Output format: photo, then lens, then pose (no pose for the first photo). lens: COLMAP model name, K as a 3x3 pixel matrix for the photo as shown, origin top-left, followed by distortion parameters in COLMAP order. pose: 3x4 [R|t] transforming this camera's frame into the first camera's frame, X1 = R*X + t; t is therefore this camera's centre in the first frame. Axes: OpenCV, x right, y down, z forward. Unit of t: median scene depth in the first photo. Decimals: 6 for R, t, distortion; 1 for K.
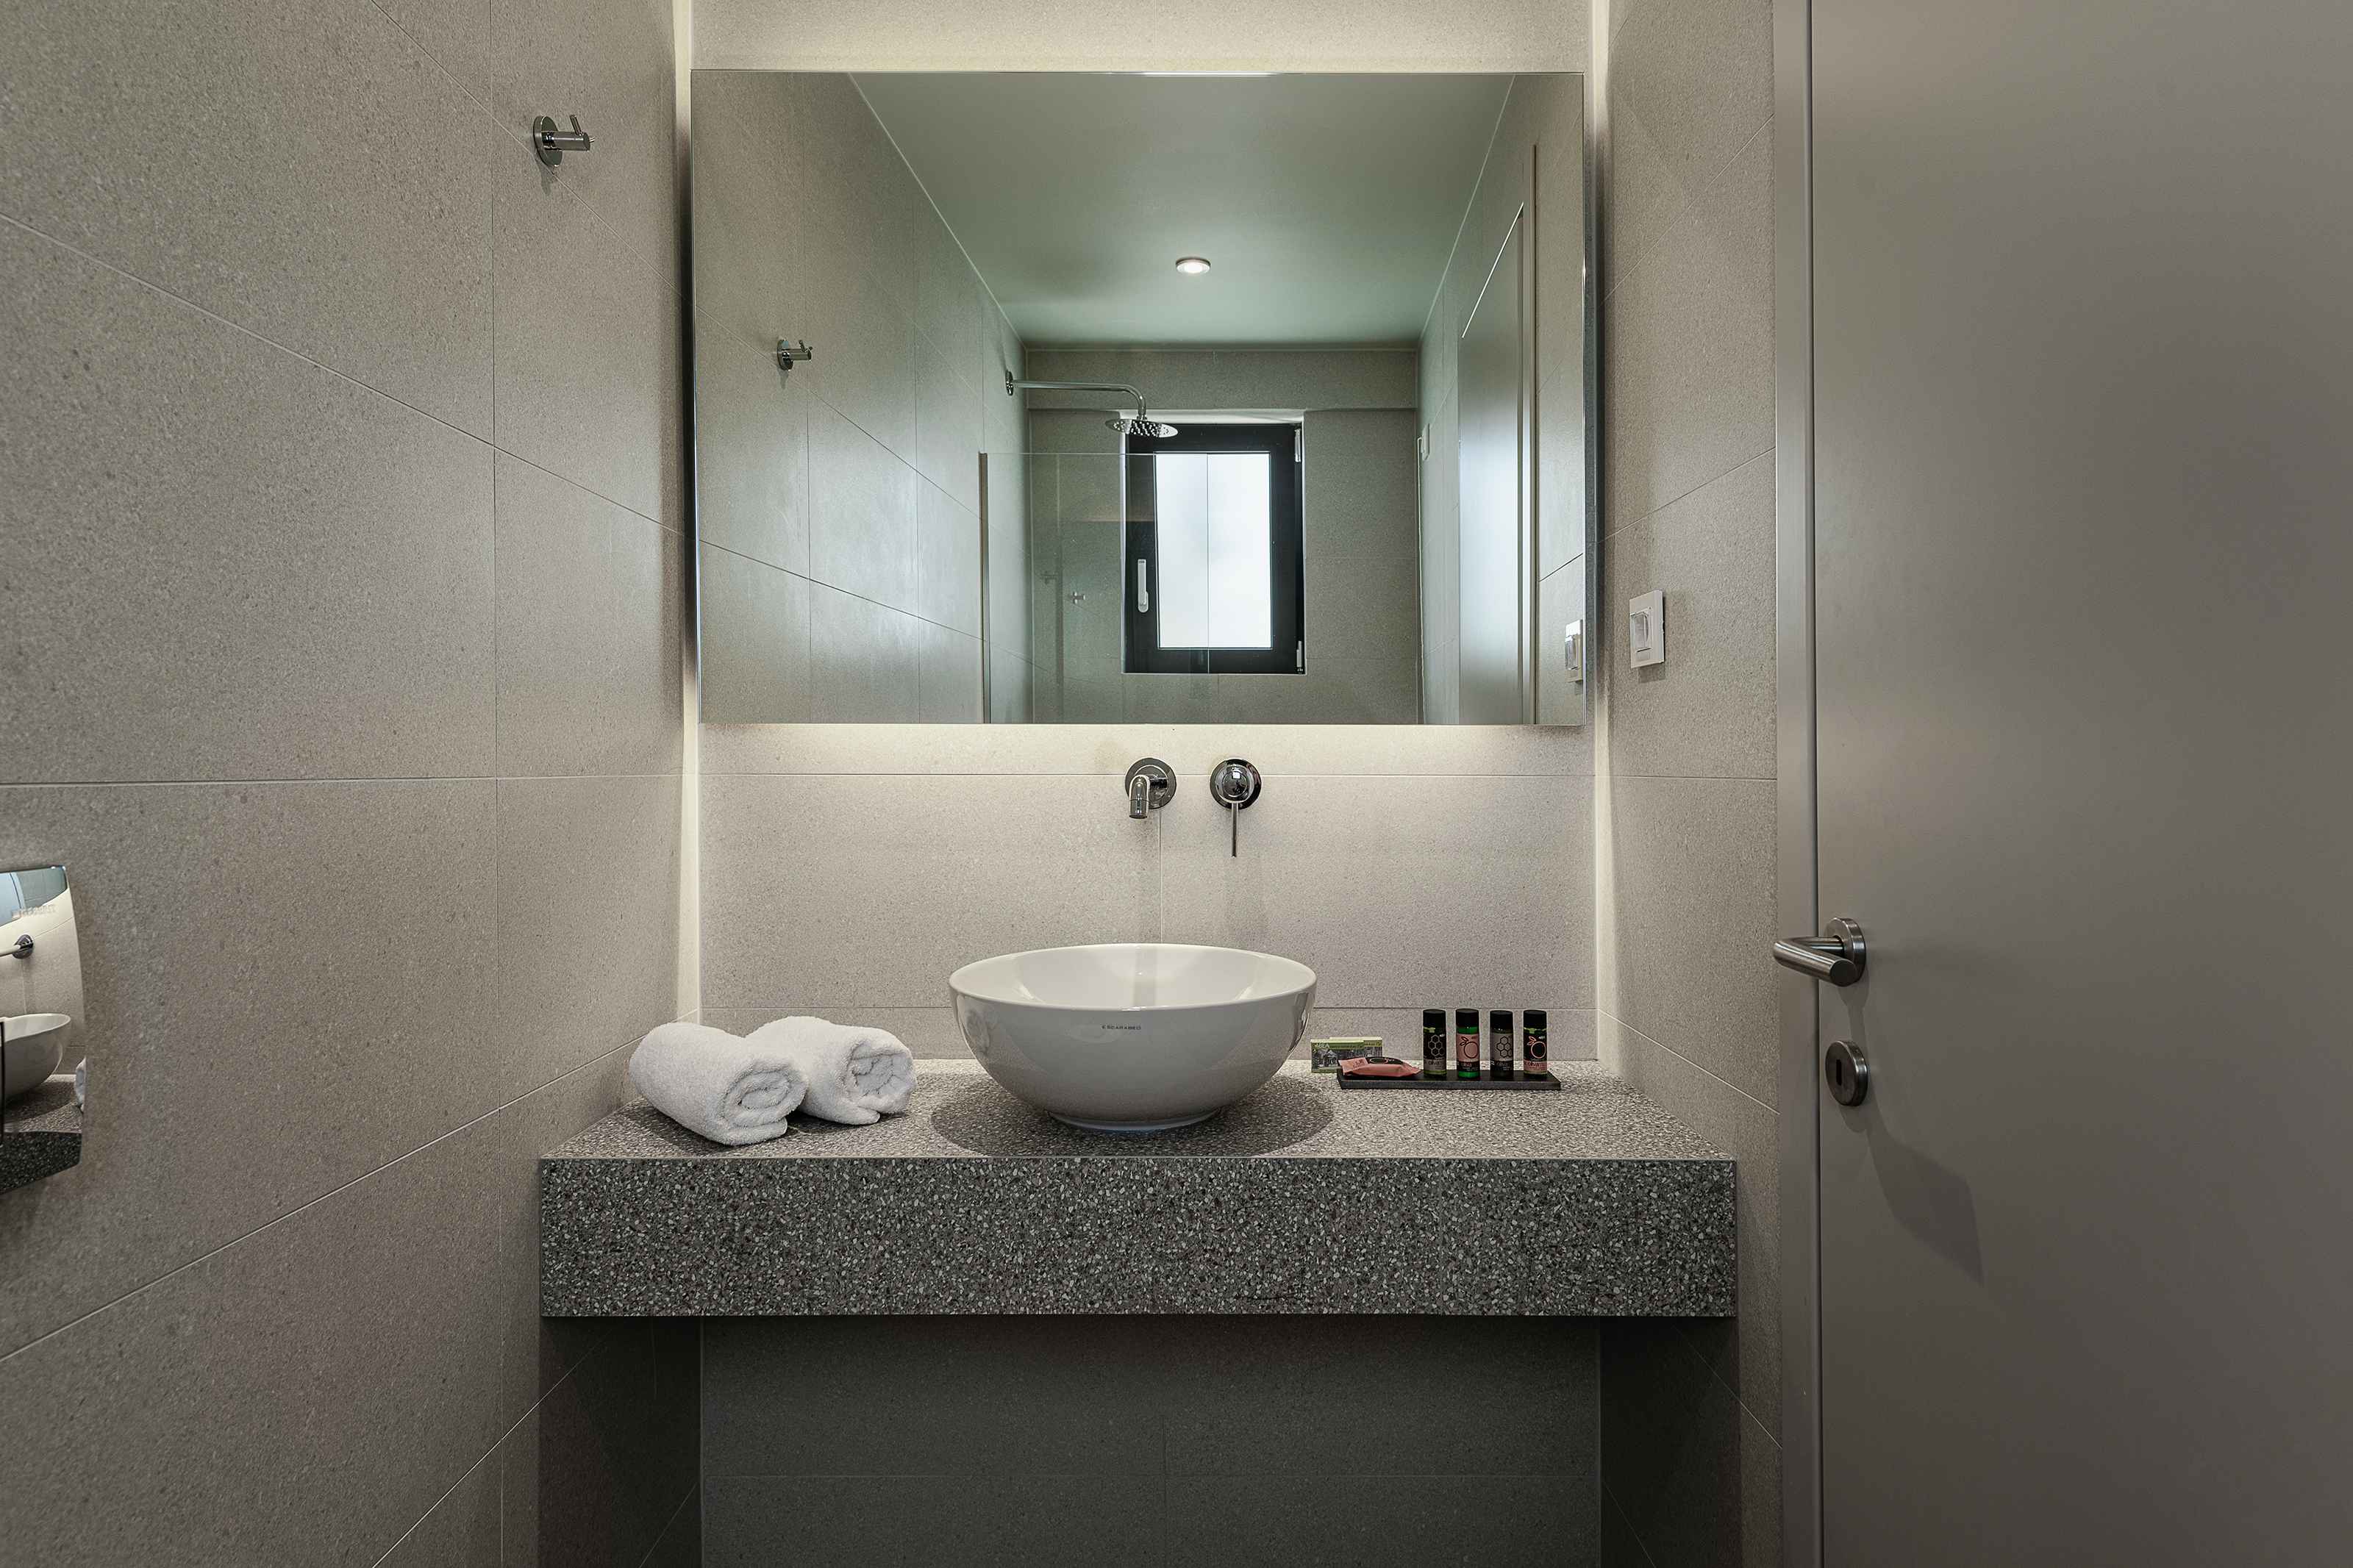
lens RADIAL K [[1333.4, 0, 1258.9], [0, 1333.4, 786.8], [0, 0, 1]] dist [0.011000, -0.007450]
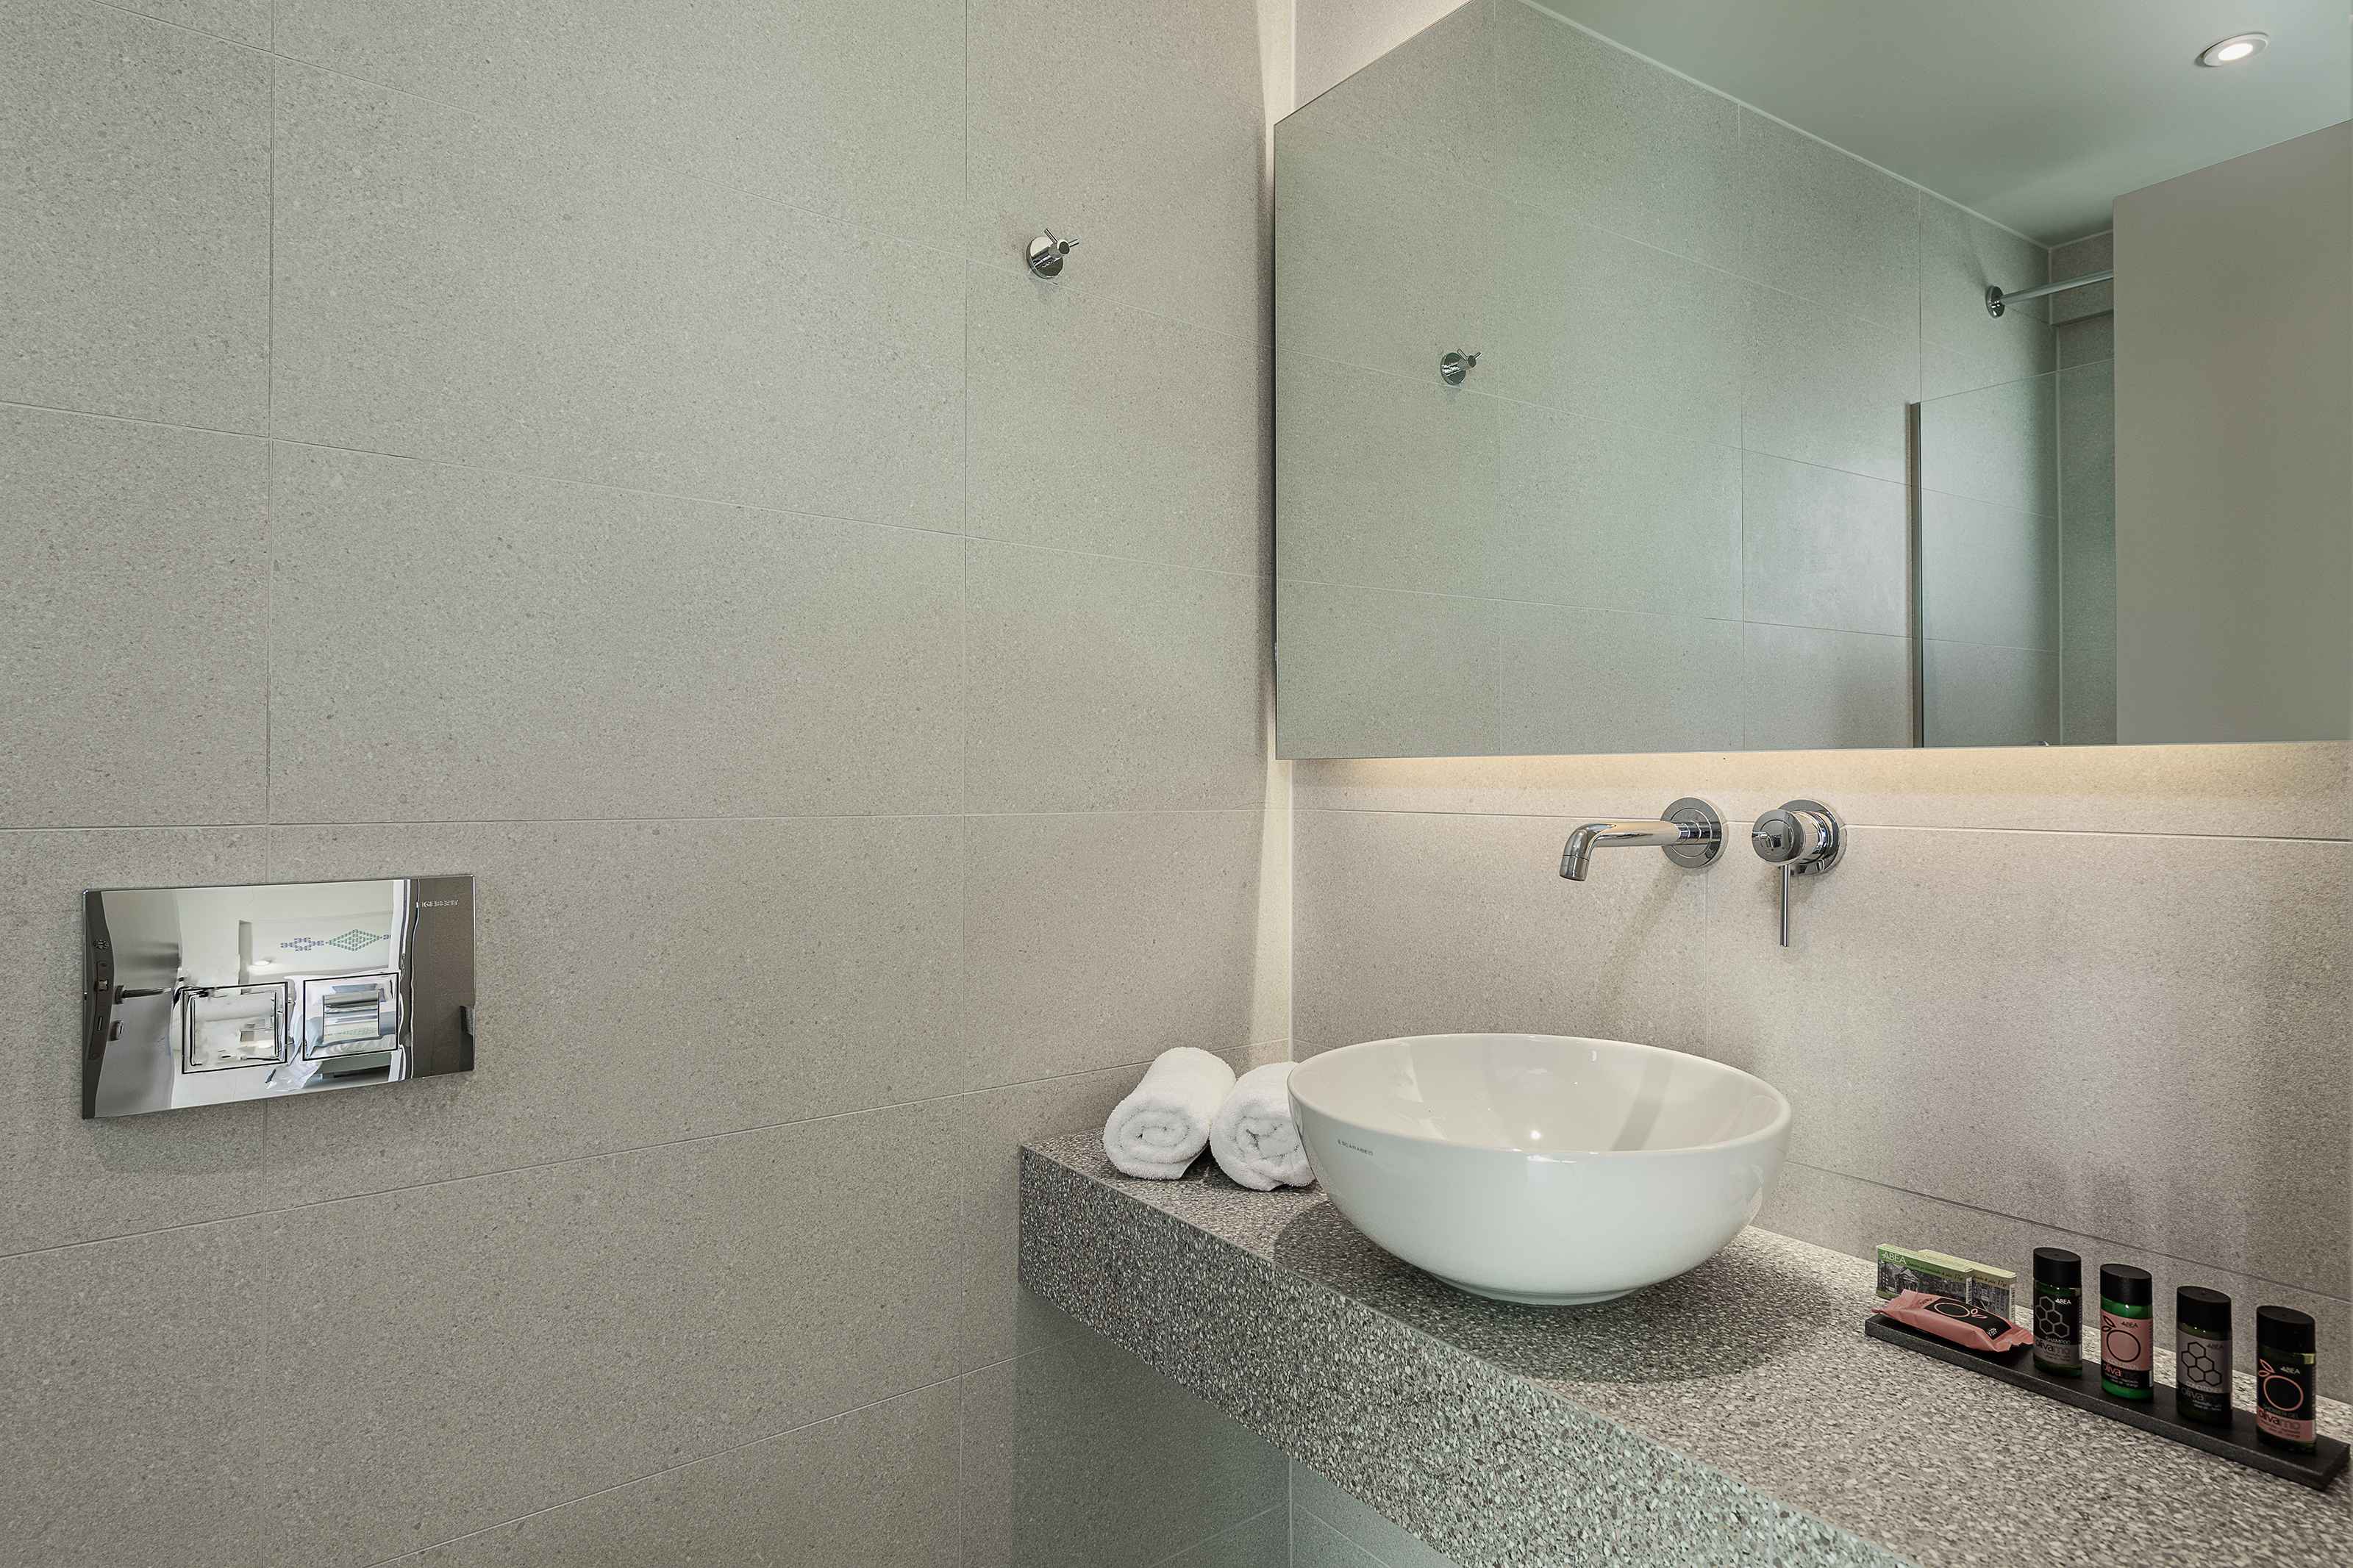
lens RADIAL K [[1333.4, 0, 1258.9], [0, 1333.4, 786.8], [0, 0, 1]] dist [0.011000, -0.007450]
pose [[0.568203, 0.006502, -0.822863, 0.510915], [-0.013799, 0.999903, -0.001628, -0.030420], [0.822773, 0.012280, 0.568238, 0.502125]]
